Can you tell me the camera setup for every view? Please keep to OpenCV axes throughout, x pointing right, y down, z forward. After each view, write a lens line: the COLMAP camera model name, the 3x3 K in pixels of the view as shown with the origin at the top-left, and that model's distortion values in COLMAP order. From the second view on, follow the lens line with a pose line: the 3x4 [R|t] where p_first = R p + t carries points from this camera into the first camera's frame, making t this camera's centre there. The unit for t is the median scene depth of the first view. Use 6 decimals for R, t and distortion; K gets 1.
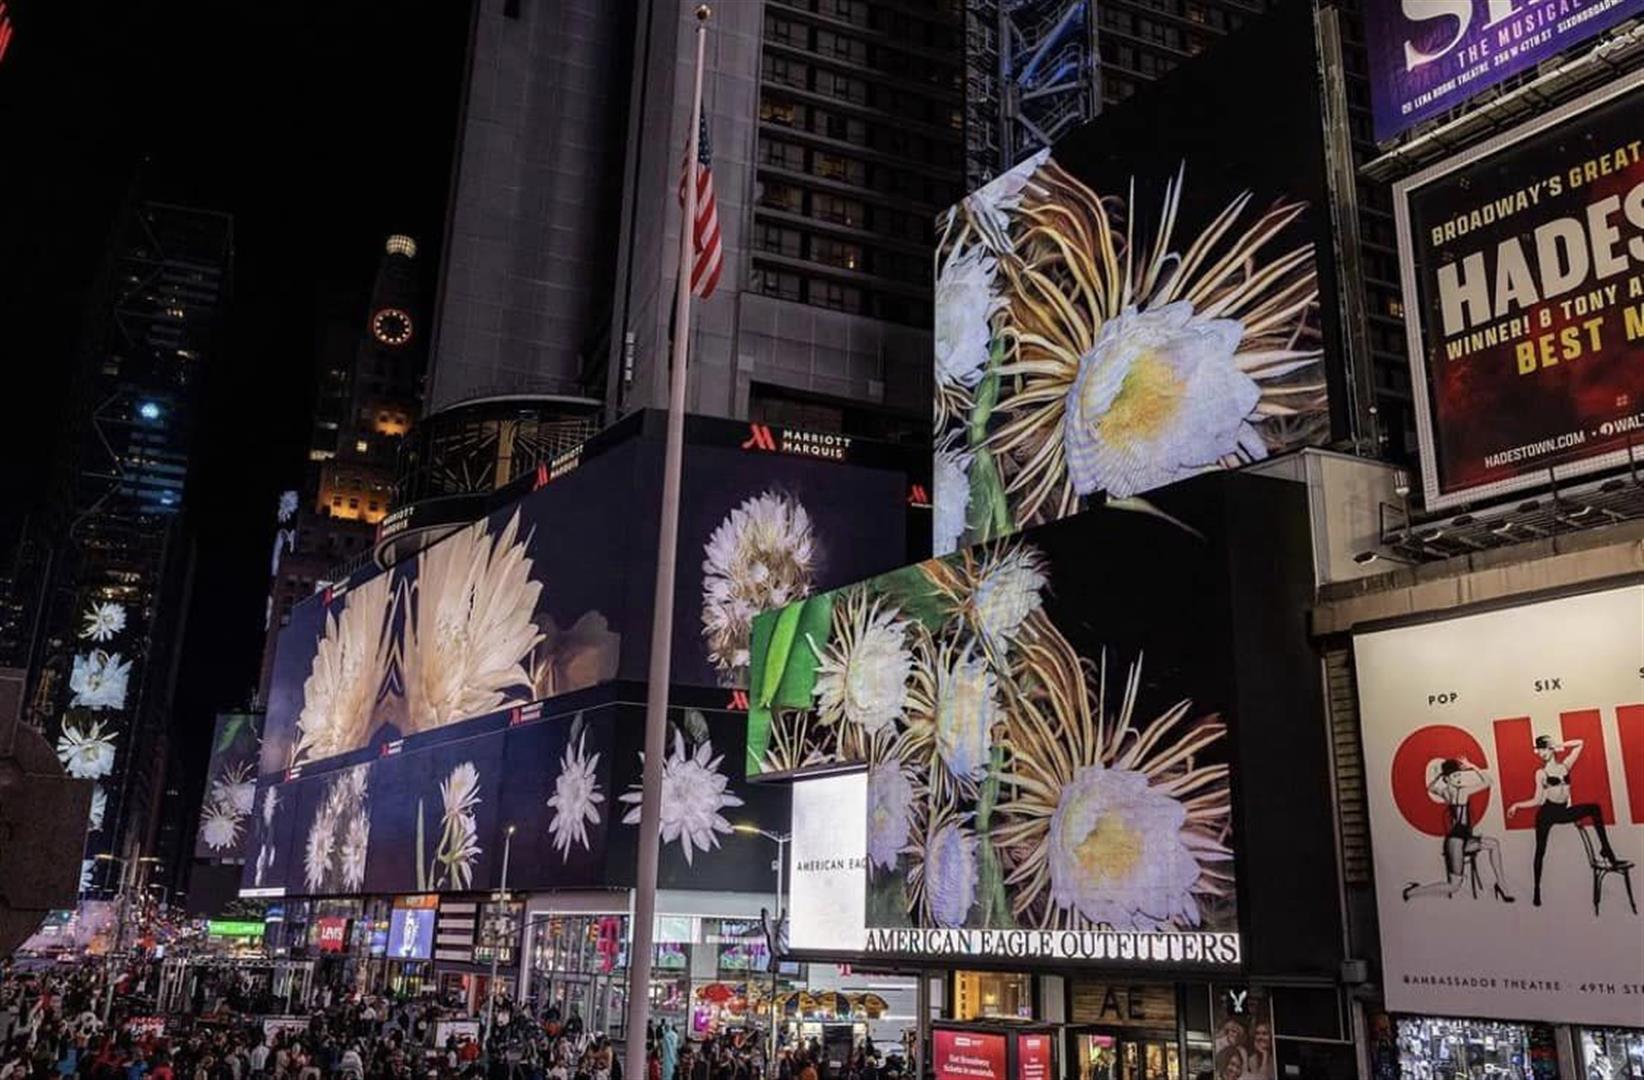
lens RADIAL K [[1354.5, 0, 863.8], [0, 1354.5, 522.3], [0, 0, 1]] dist [-0.005721, 0.015531]
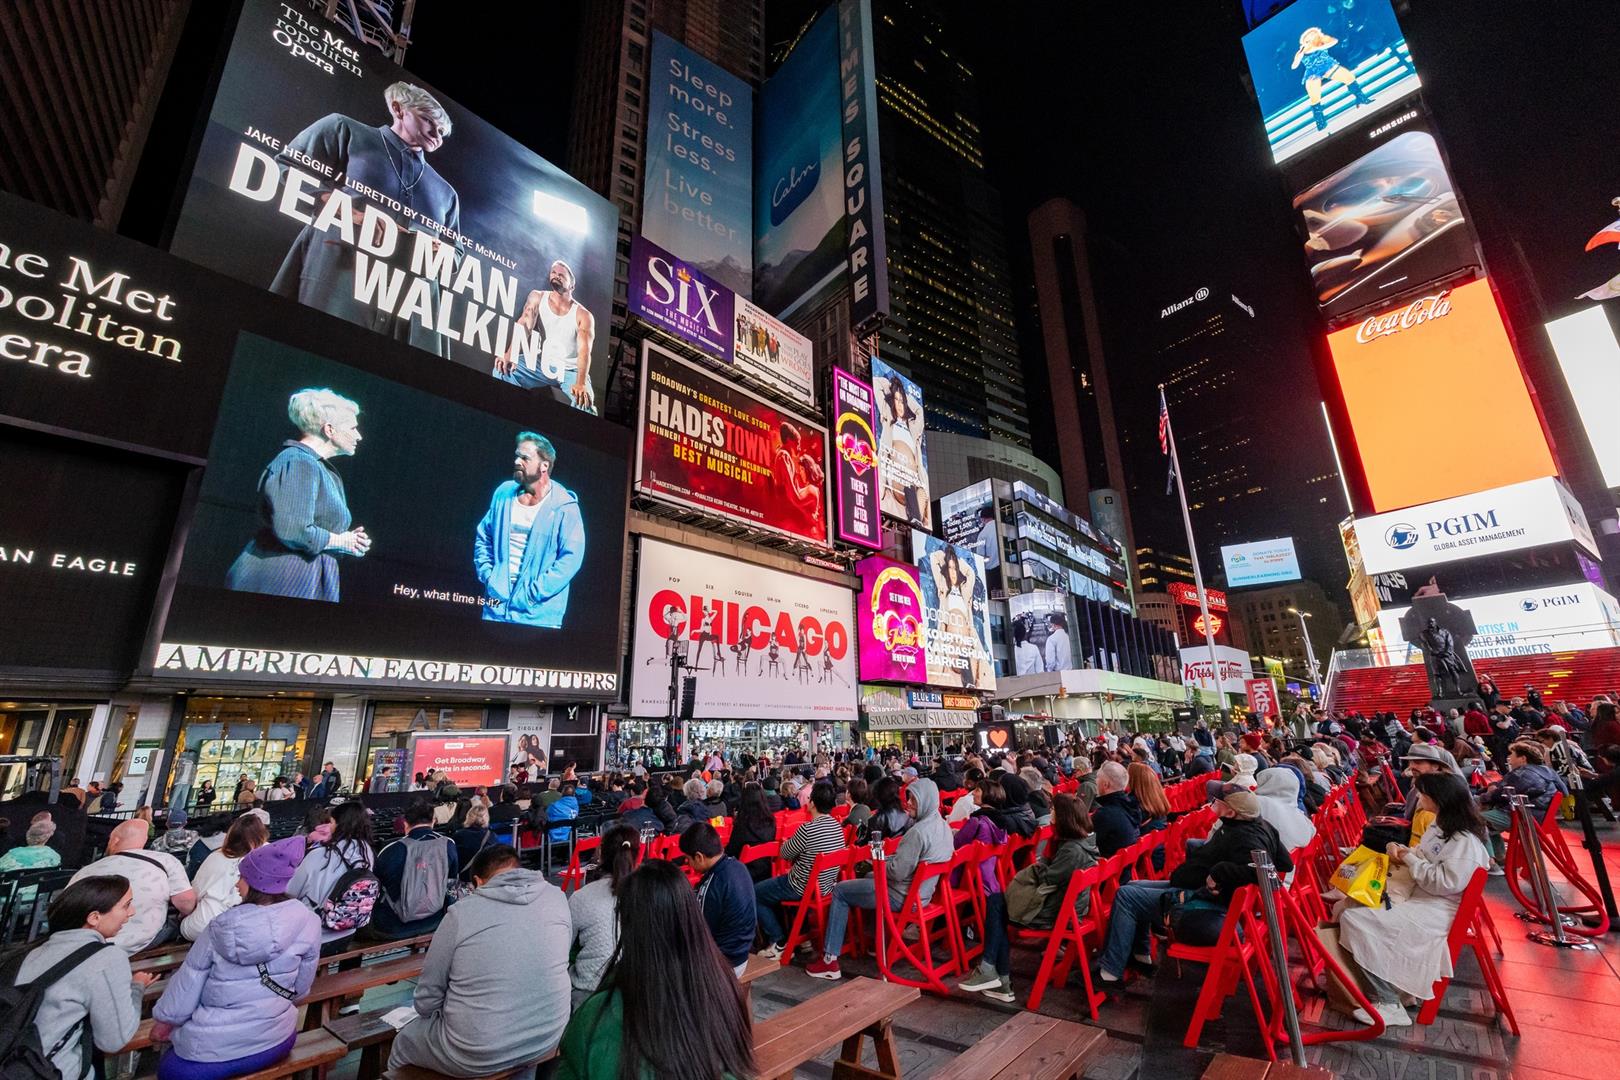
lens RADIAL K [[675.0, 0, 810.0], [0, 675.0, 540.0], [0, 0, 1]] dist [0.010461, -0.000029]
pose [[-0.214177, 0.265349, 0.940063, -0.645749], [-0.269385, 0.909028, -0.317964, 0.340034], [-0.938914, -0.321339, -0.123211, 0.878464]]
